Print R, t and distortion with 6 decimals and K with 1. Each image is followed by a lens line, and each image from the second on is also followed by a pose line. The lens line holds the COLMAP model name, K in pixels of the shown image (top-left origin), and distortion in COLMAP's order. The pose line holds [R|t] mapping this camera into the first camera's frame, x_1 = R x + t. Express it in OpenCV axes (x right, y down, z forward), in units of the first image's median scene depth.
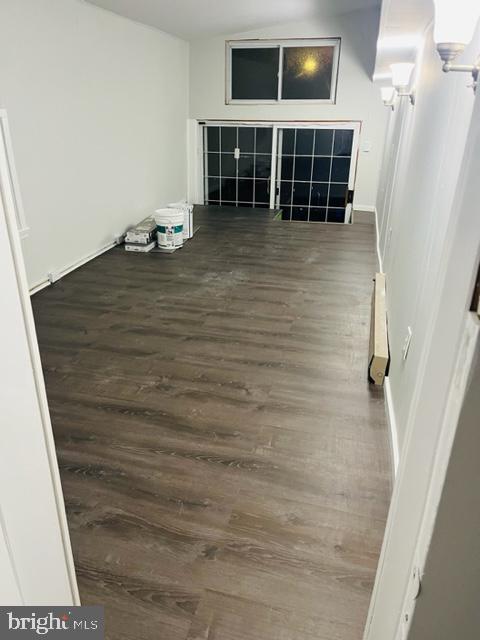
lens RADIAL K [[491.6, 0, 240.8], [0, 491.6, 320.8], [0, 0, 1]] dist [0.059651, -0.085411]
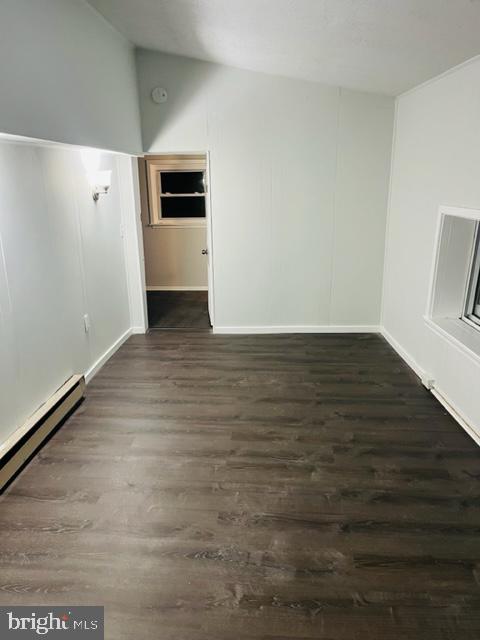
lens RADIAL K [[491.6, 0, 243.5], [0, 491.6, 321.1], [0, 0, 1]] dist [0.059651, -0.085411]
pose [[-0.981726, 0.043941, -0.185159, 0.060989], [-0.080791, 0.784705, 0.614582, -0.722195], [0.172301, 0.618310, -0.766815, 1.584018]]
